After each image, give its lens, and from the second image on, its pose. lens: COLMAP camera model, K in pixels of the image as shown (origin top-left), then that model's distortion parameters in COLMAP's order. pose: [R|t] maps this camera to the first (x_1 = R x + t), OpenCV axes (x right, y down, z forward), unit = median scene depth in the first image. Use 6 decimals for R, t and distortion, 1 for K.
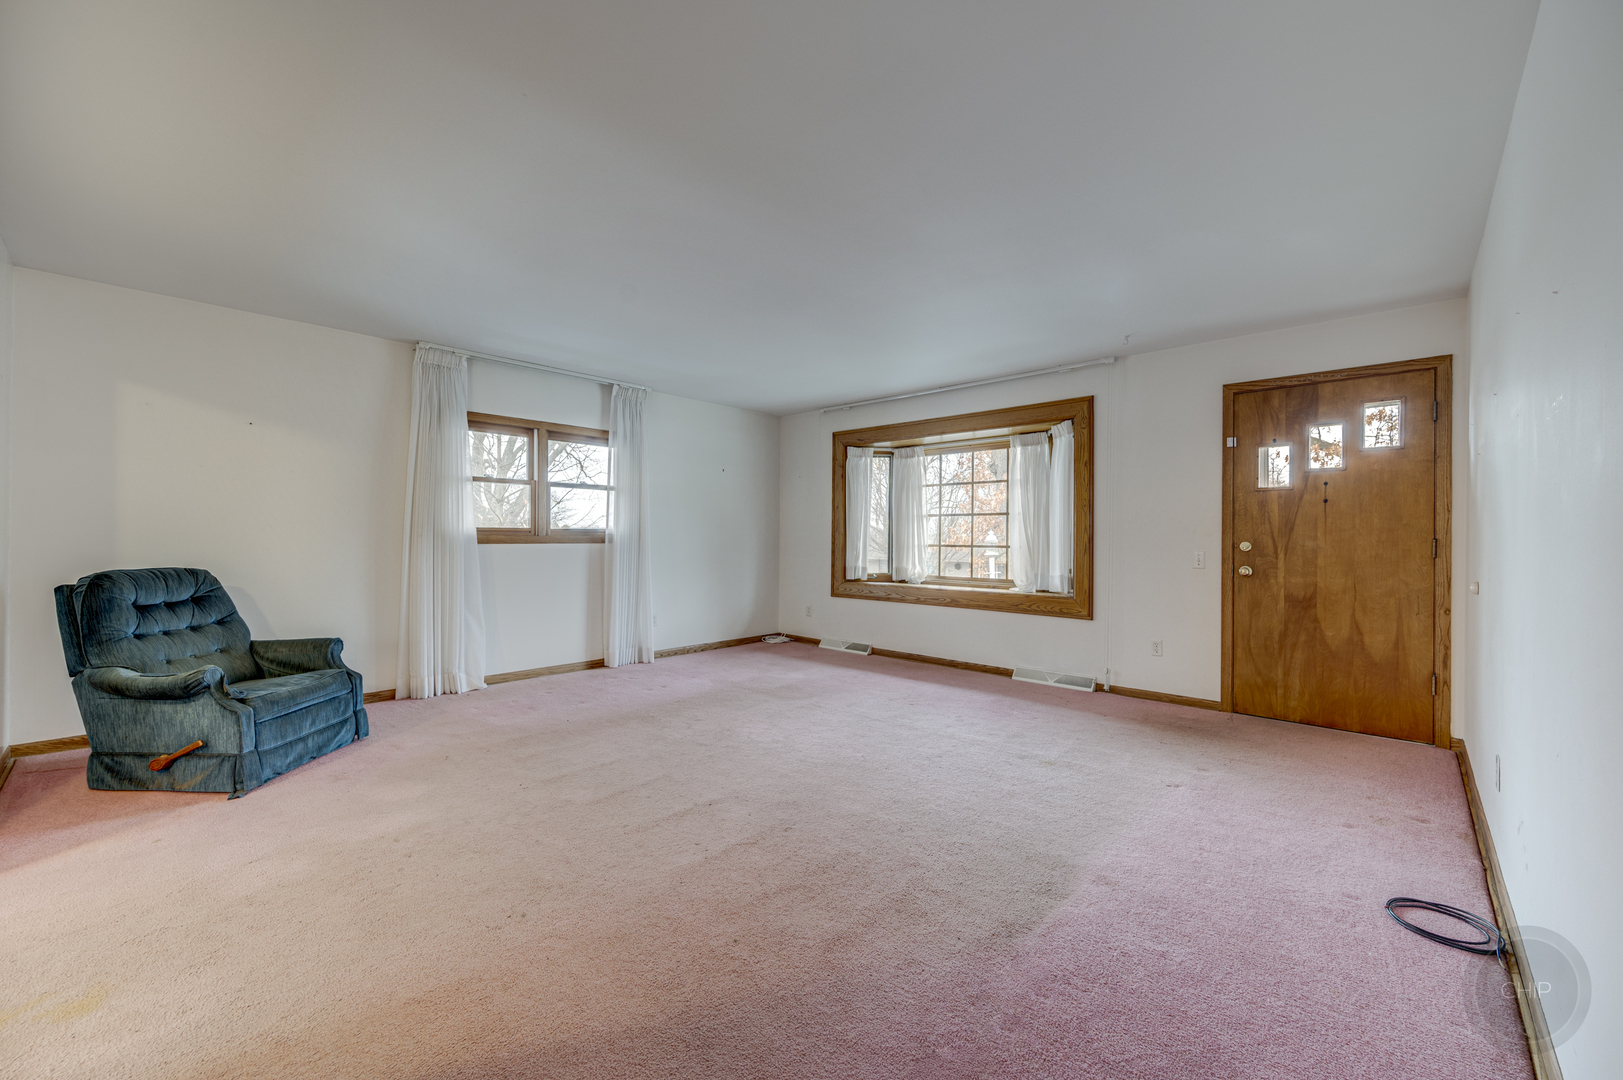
lens RADIAL K [[639.3, 0, 812.4], [0, 639.3, 538.9], [0, 0, 1]] dist [-0.000680, 0.000097]
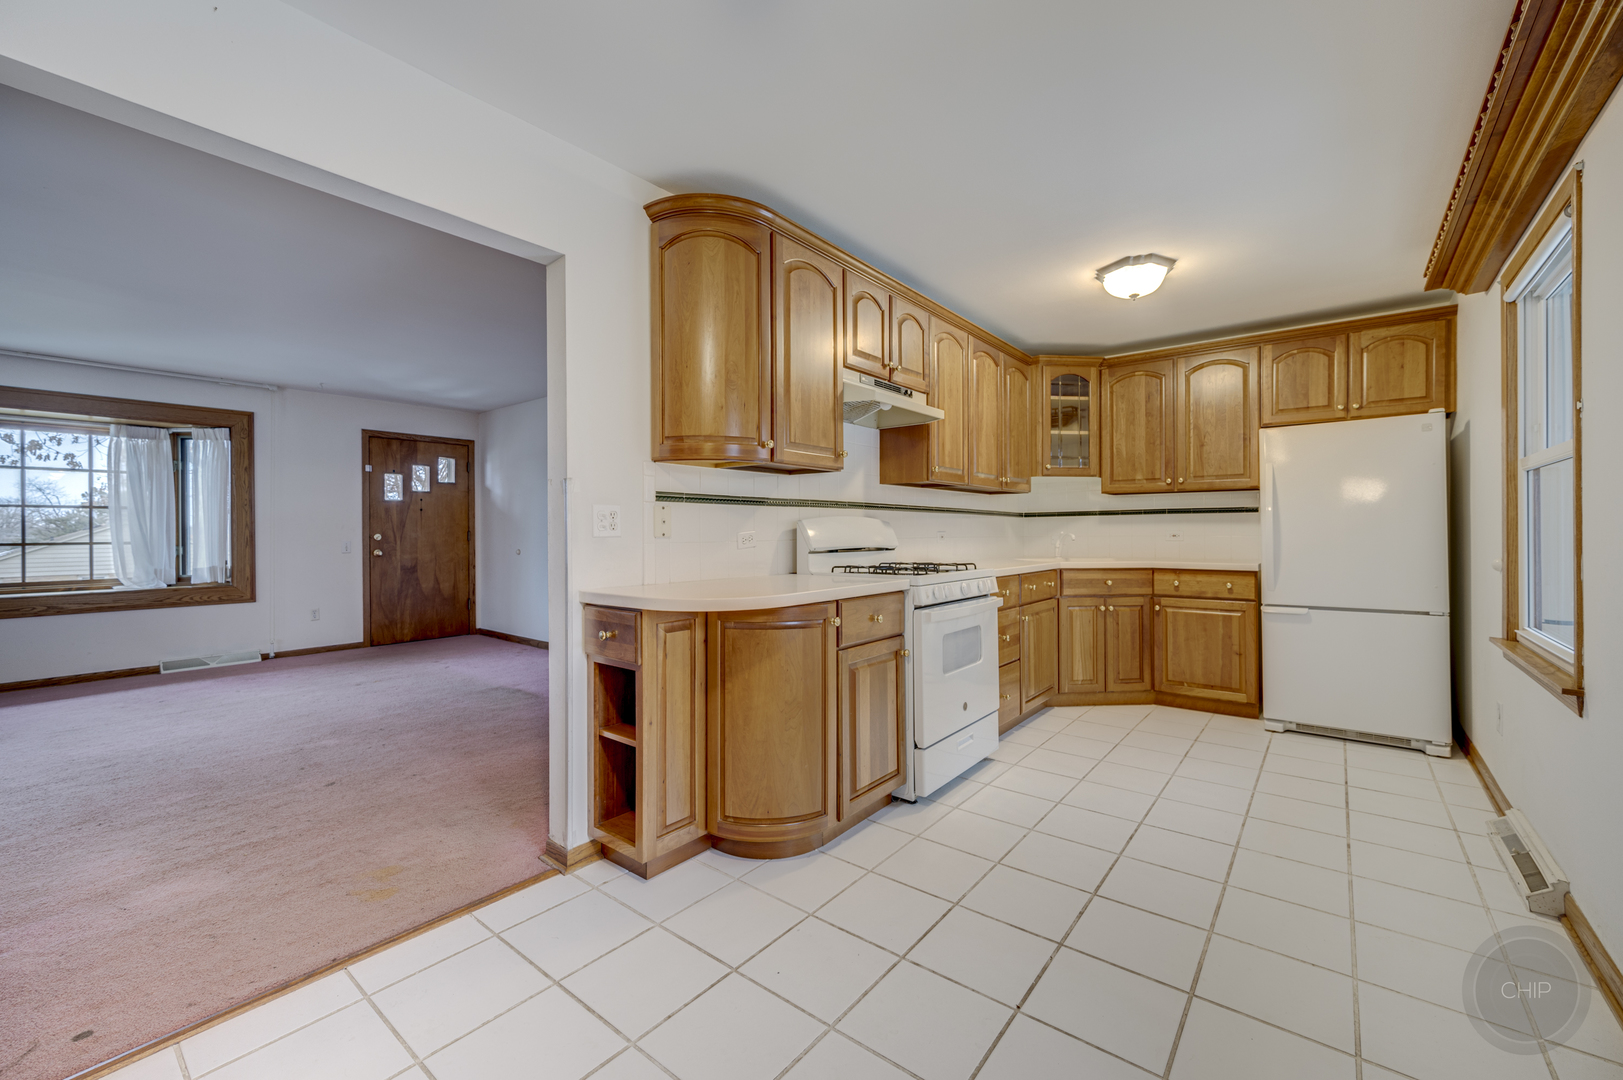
lens RADIAL K [[654.4, 0, 816.6], [0, 654.4, 530.0], [0, 0, 1]] dist [-0.002455, 0.000212]
pose [[-0.075600, -0.005077, 0.997125, -0.839763], [0.006940, 0.999960, 0.005618, -0.005684], [-0.997114, 0.007345, -0.075562, 0.052885]]
